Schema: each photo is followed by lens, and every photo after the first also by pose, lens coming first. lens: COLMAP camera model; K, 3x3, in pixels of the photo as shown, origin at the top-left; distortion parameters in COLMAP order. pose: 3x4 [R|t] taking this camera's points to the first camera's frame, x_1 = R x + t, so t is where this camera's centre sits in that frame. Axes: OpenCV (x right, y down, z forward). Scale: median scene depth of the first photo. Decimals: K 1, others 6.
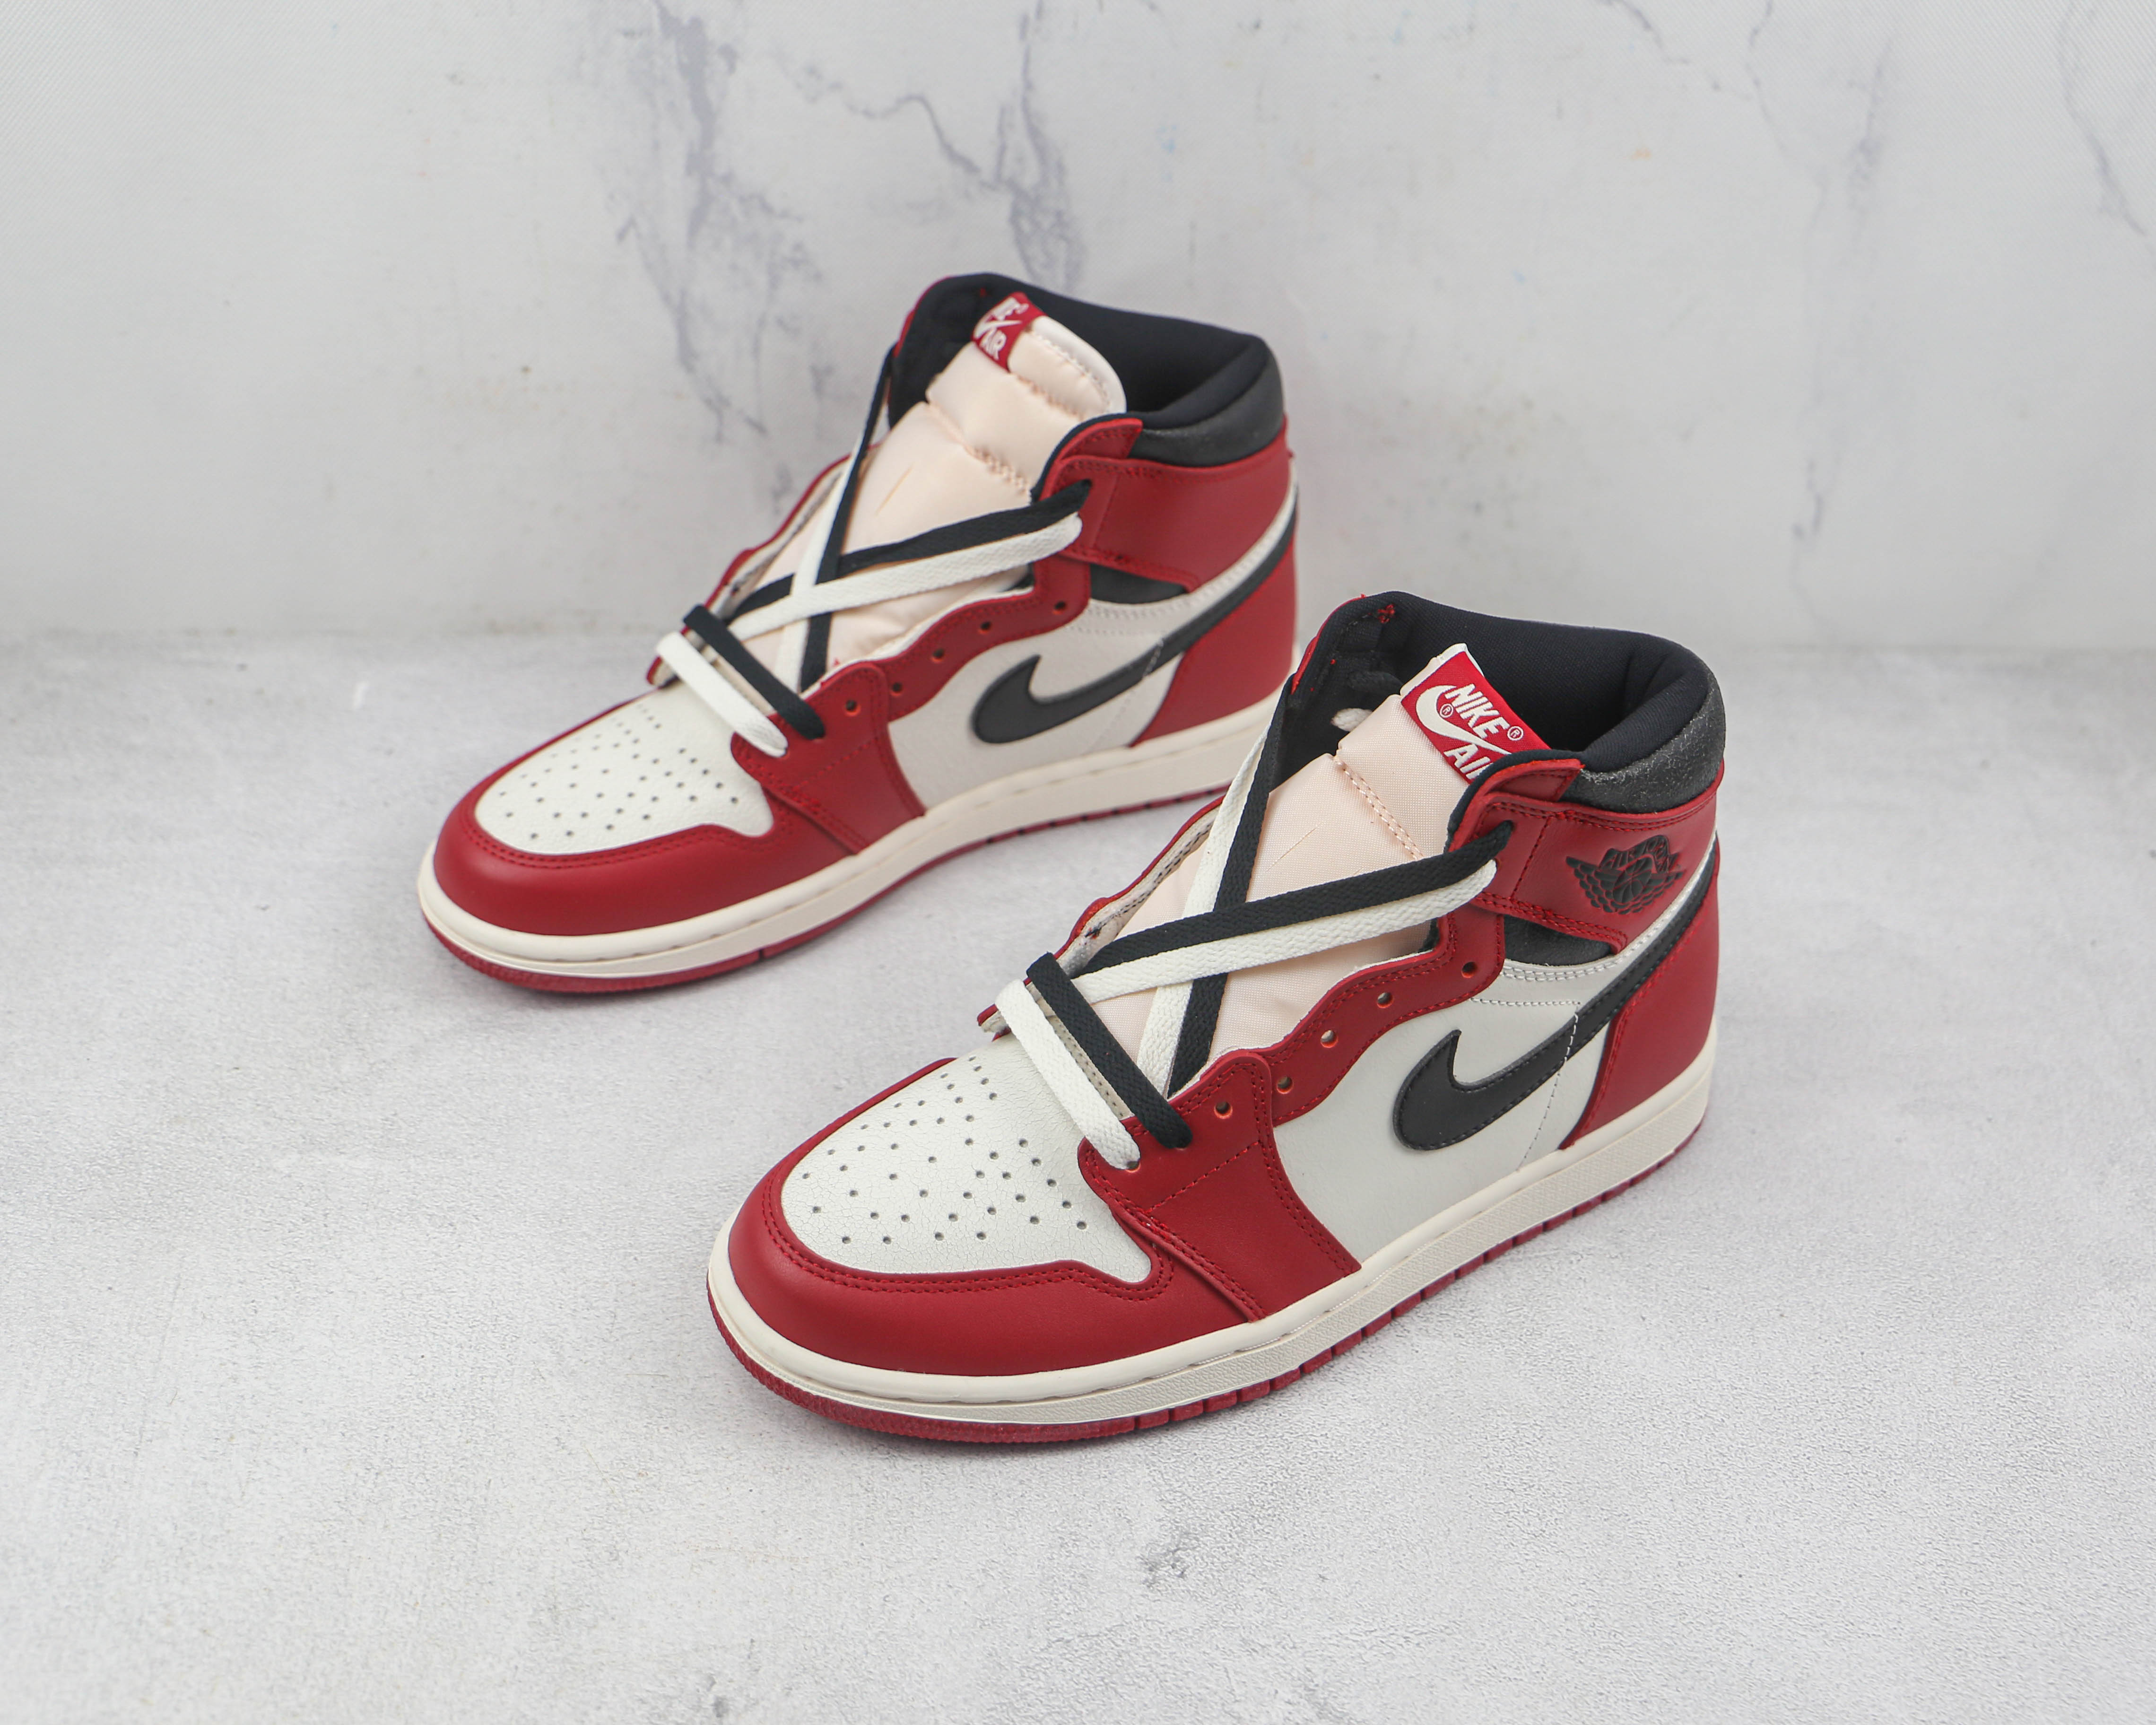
lens RADIAL K [[3008.1, 0, 1081.1], [0, 3008.1, 894.5], [0, 0, 1]] dist [-0.004357, 0.118460]
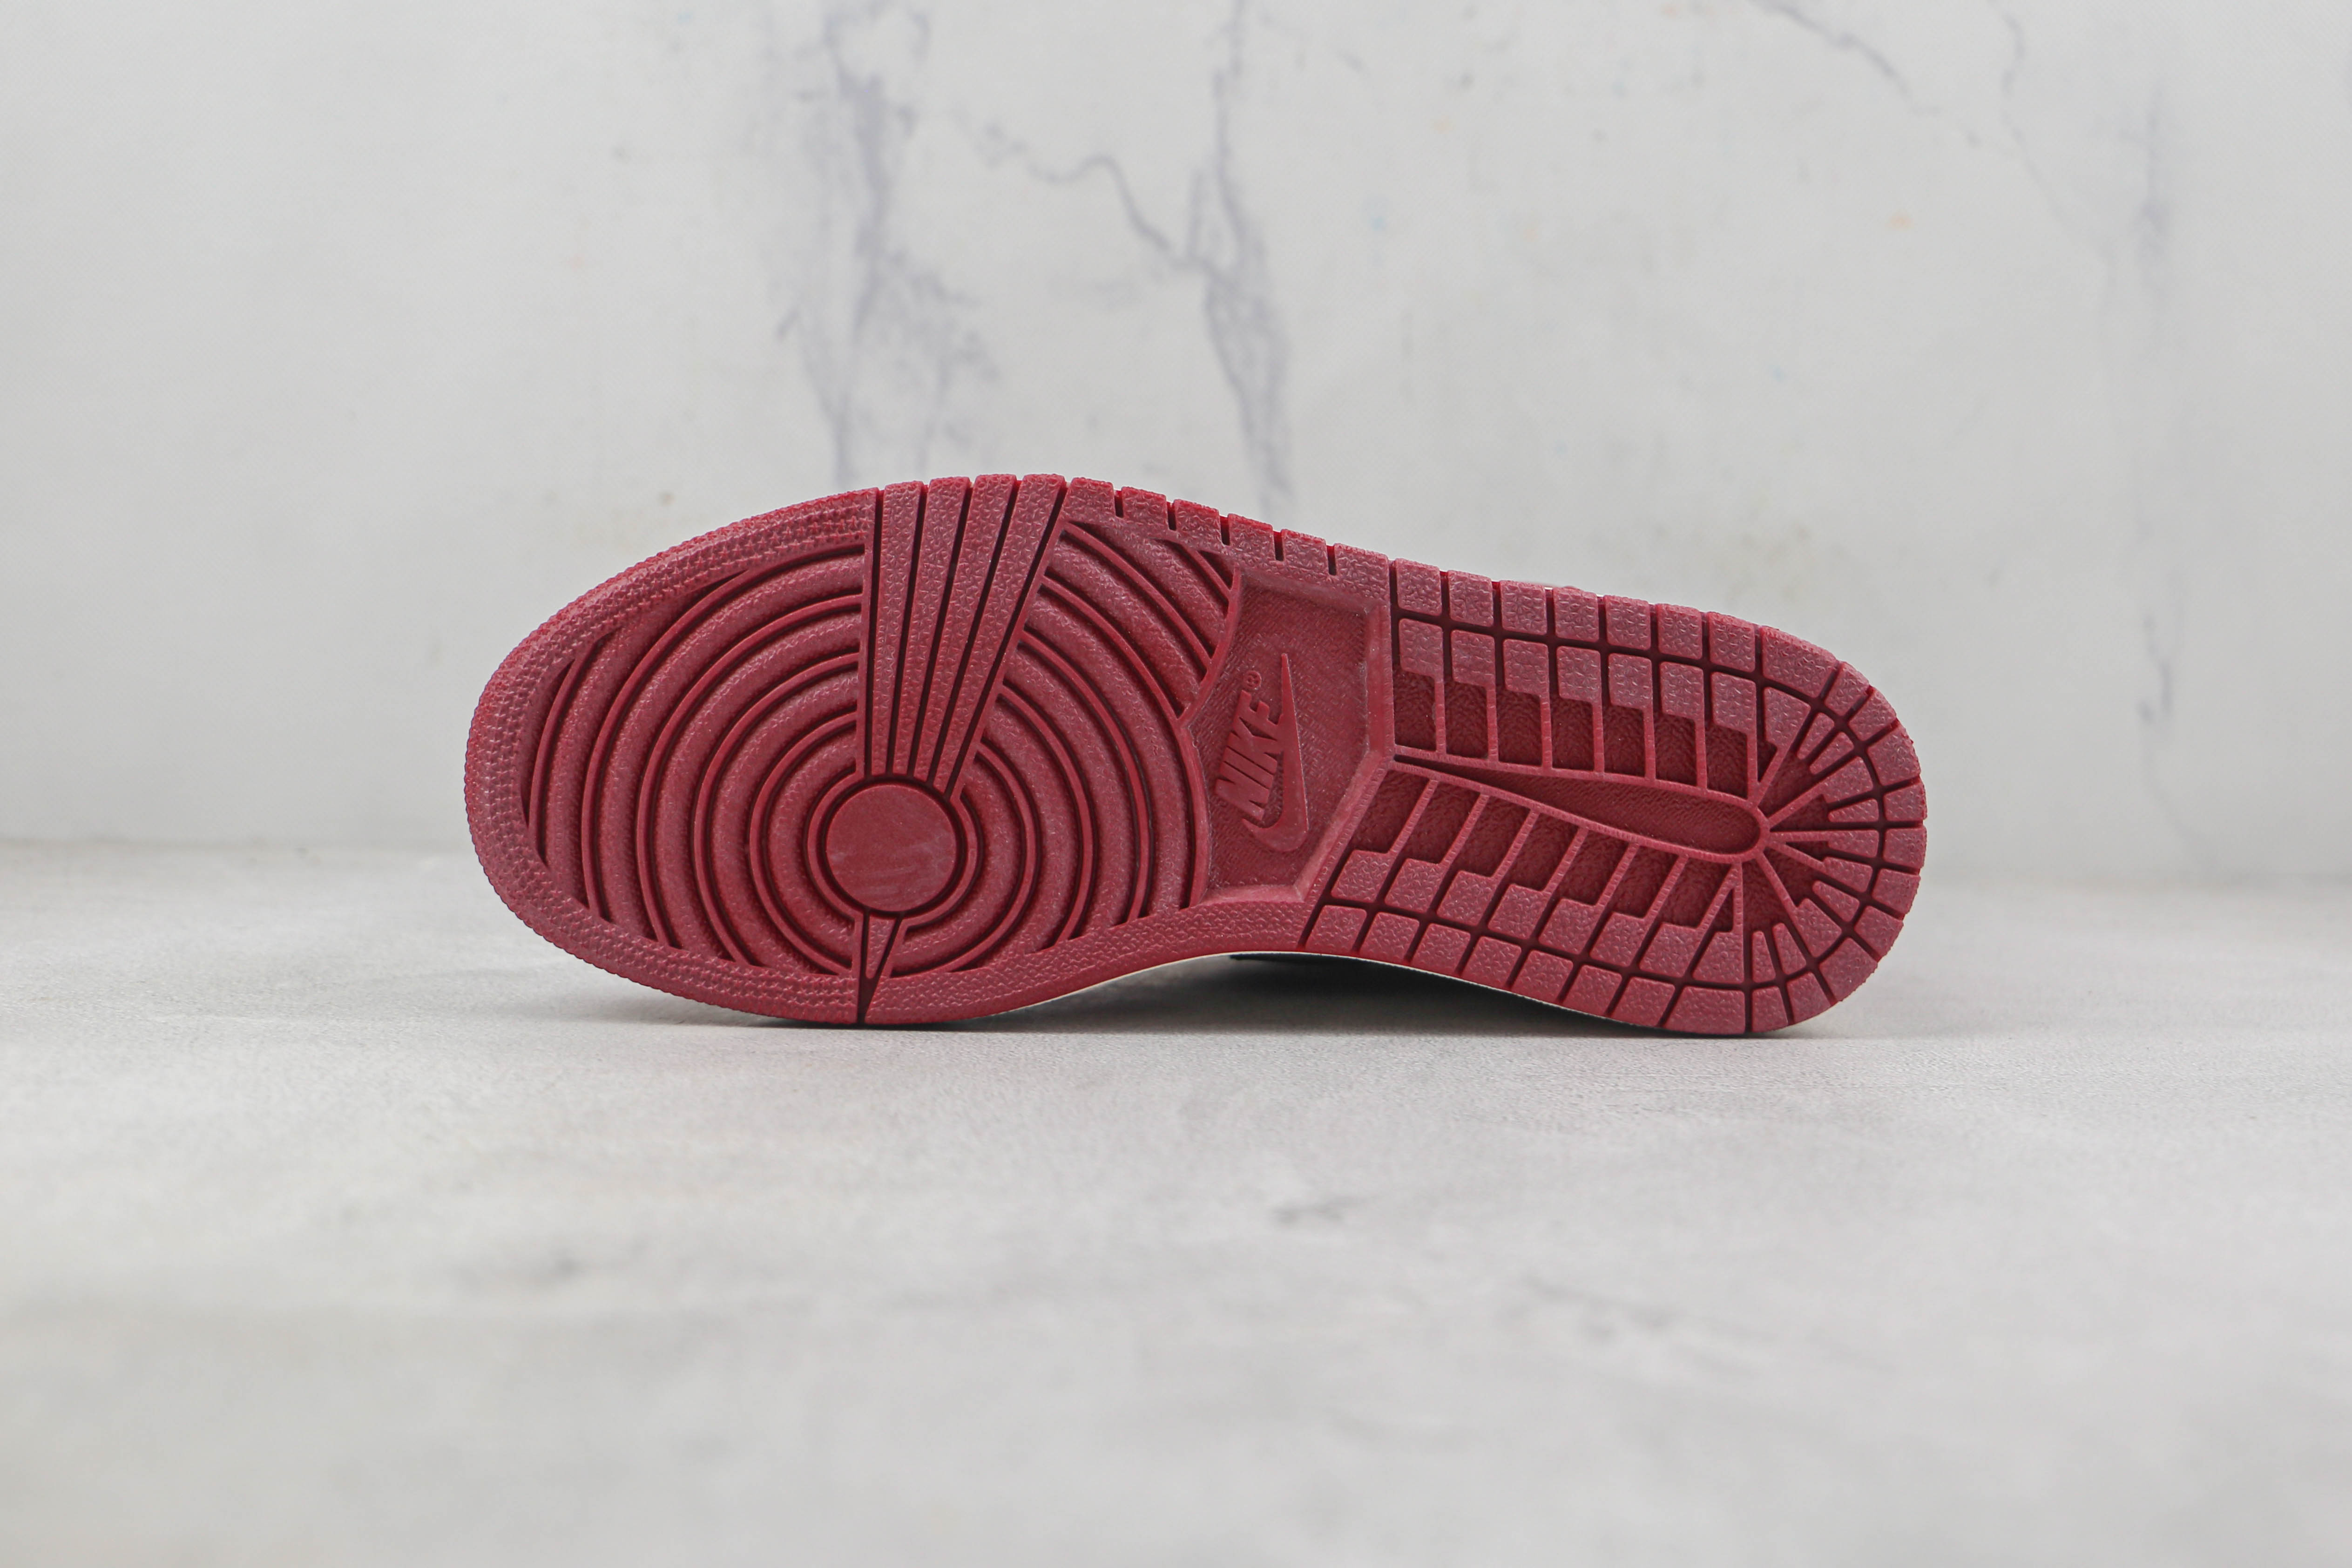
lens RADIAL K [[2945.6, 0, 1213.9], [0, 2945.6, 775.8], [0, 0, 1]] dist [-0.001140, 0.037143]
pose [[0.997256, -0.011312, -0.073163, 0.044658], [-0.030883, 0.834601, -0.549988, 0.401330], [0.067283, 0.550738, 0.831962, 0.351644]]
